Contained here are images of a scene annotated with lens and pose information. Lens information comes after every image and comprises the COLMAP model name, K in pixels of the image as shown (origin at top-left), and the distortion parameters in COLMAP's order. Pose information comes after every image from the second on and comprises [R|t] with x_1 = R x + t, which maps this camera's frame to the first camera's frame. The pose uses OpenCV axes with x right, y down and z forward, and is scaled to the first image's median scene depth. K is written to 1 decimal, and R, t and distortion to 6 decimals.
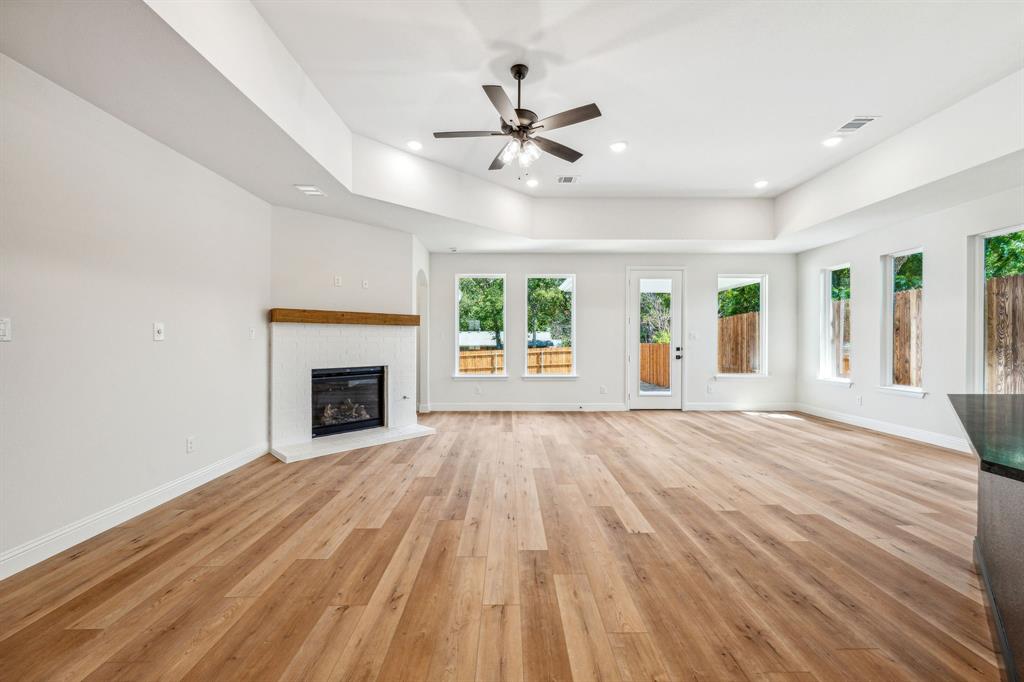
lens RADIAL K [[422.1, 0, 513.7], [0, 422.1, 340.5], [0, 0, 1]] dist [0.002051, -0.000129]
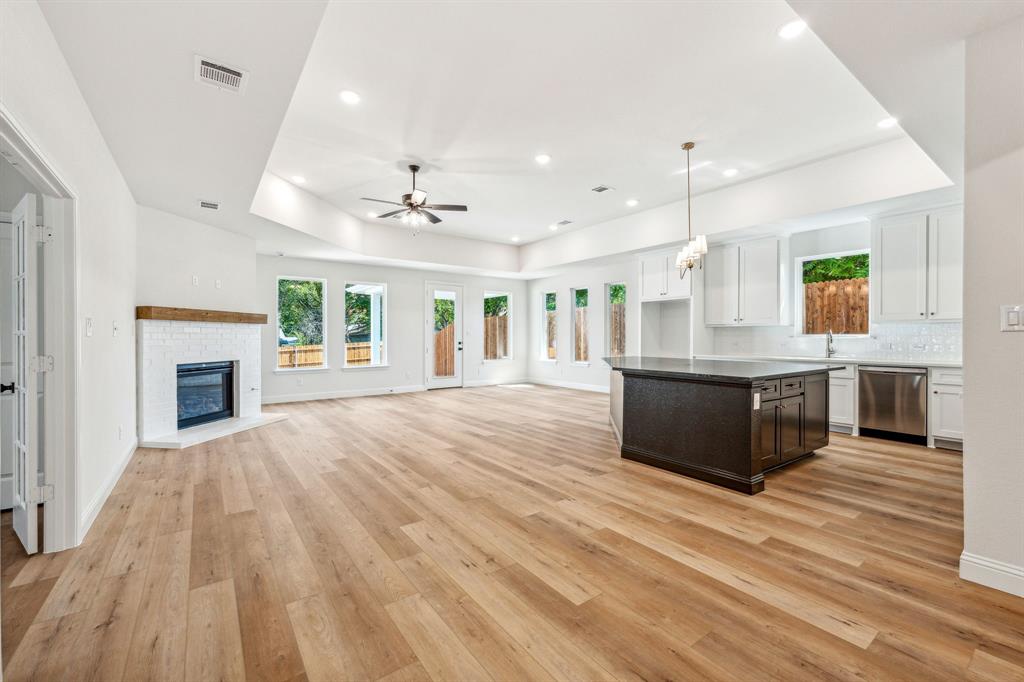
lens RADIAL K [[422.1, 0, 518.0], [0, 422.1, 338.5], [0, 0, 1]] dist [0.002051, -0.000129]
pose [[0.808218, -0.005137, 0.588862, -0.438396], [0.004615, 0.999986, 0.002389, 0.005188], [-0.588866, 0.000787, 0.808230, -0.375670]]
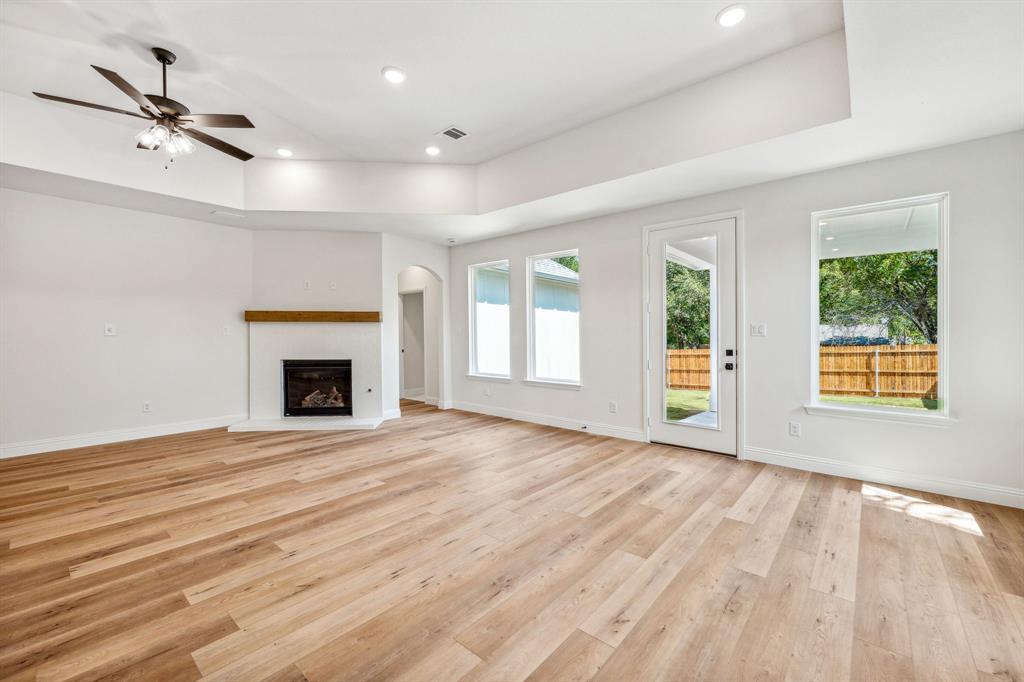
lens RADIAL K [[422.1, 0, 512.6], [0, 422.1, 341.2], [0, 0, 1]] dist [0.002051, -0.000129]
pose [[0.750011, 0.011735, -0.661321, 0.885493], [-0.003320, 0.999897, 0.013977, -0.005134], [0.661417, -0.008288, 0.749973, 0.568967]]
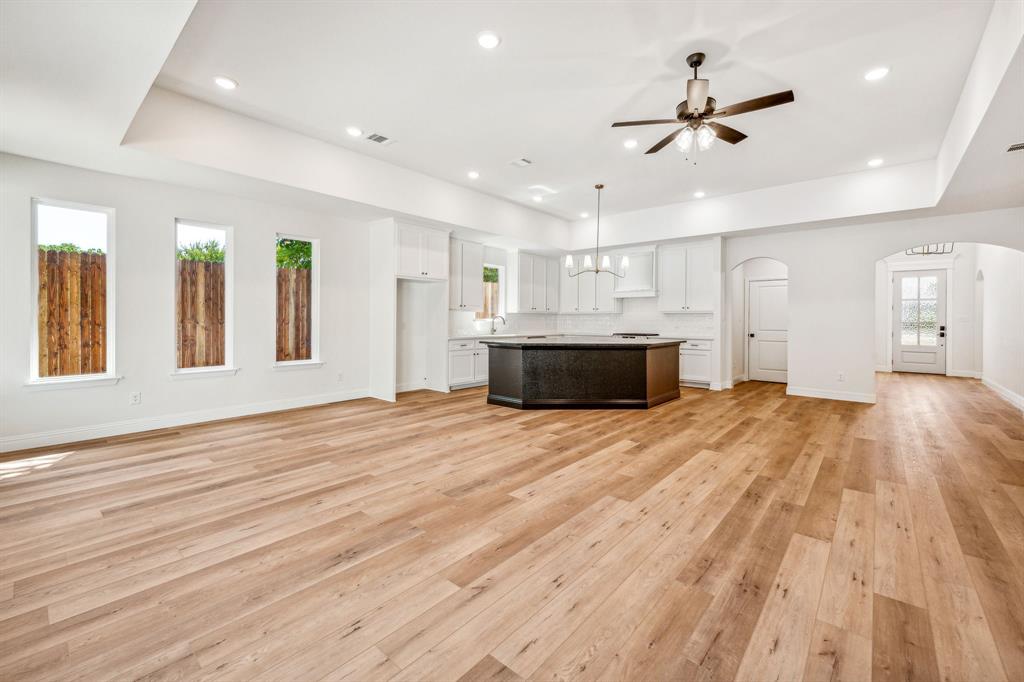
lens RADIAL K [[422.1, 0, 511.3], [0, 422.1, 322.6], [0, 0, 1]] dist [0.002051, -0.000129]
pose [[-0.747336, -0.008551, 0.664391, -0.242413], [-0.004105, 0.999958, 0.008254, -0.002284], [-0.664433, 0.003441, -0.747340, 1.483872]]
